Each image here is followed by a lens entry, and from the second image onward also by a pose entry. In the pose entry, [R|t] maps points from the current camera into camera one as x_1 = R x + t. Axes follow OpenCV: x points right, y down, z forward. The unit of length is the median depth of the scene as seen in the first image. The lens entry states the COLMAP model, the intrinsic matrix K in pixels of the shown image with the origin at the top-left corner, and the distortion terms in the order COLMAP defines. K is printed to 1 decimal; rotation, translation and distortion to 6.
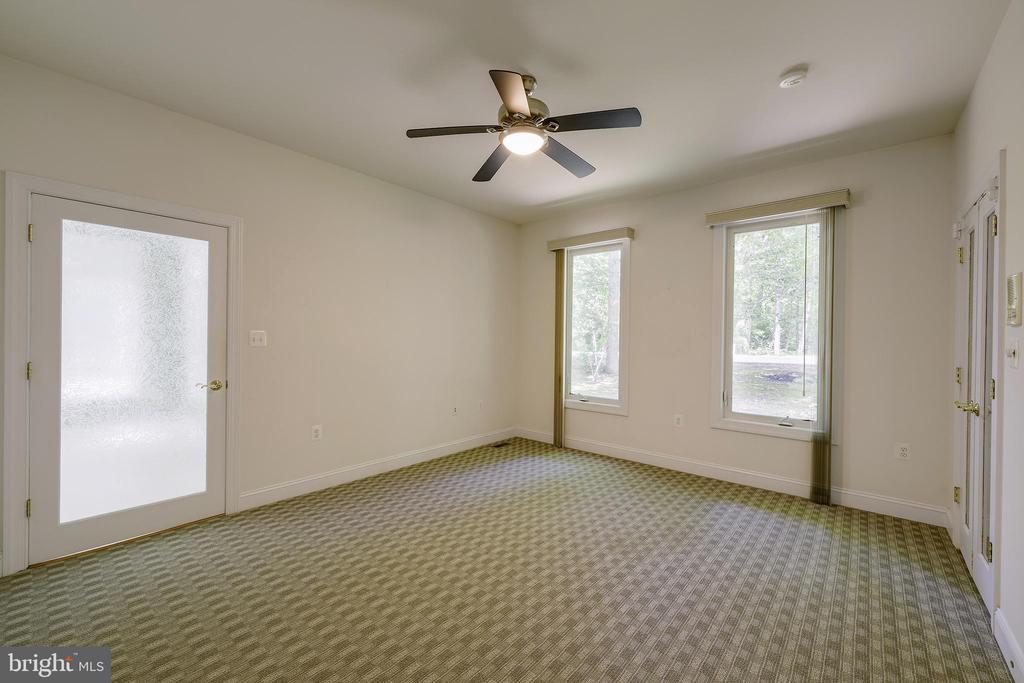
lens RADIAL K [[415.0, 0, 521.7], [0, 415.0, 341.0], [0, 0, 1]] dist [-0.000733, 0.000152]
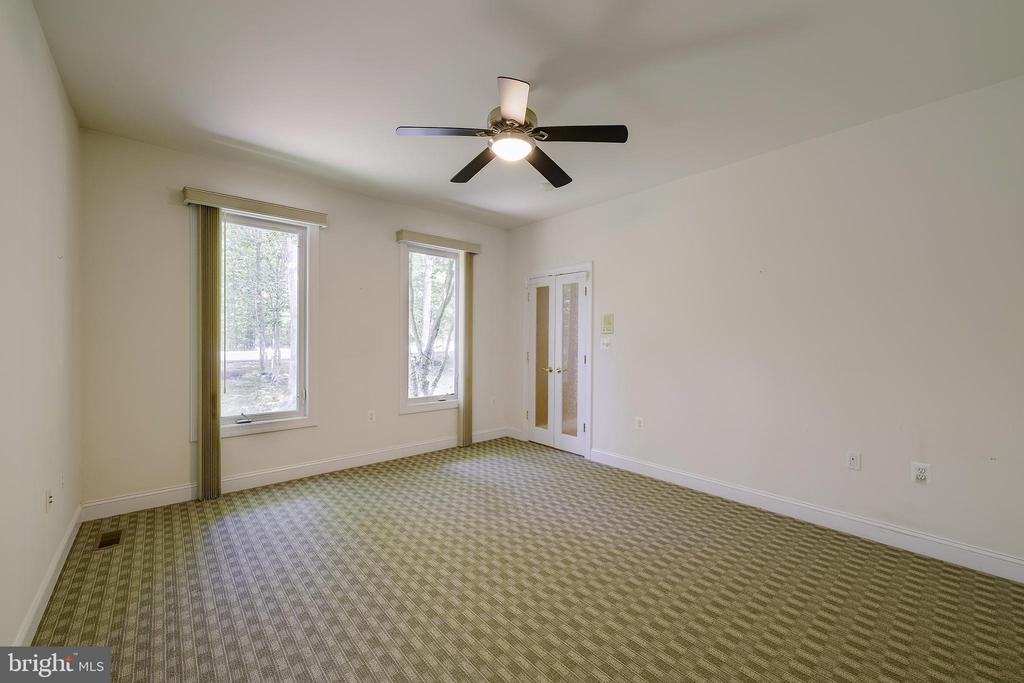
lens RADIAL K [[400.2, 0, 507.6], [0, 400.2, 341.4], [0, 0, 1]] dist [0.001014, 0.000115]
pose [[0.161931, -0.011218, 0.986738, -0.603828], [0.007348, 0.999921, 0.010162, -0.005642], [-0.986775, 0.005605, 0.162001, 0.527453]]
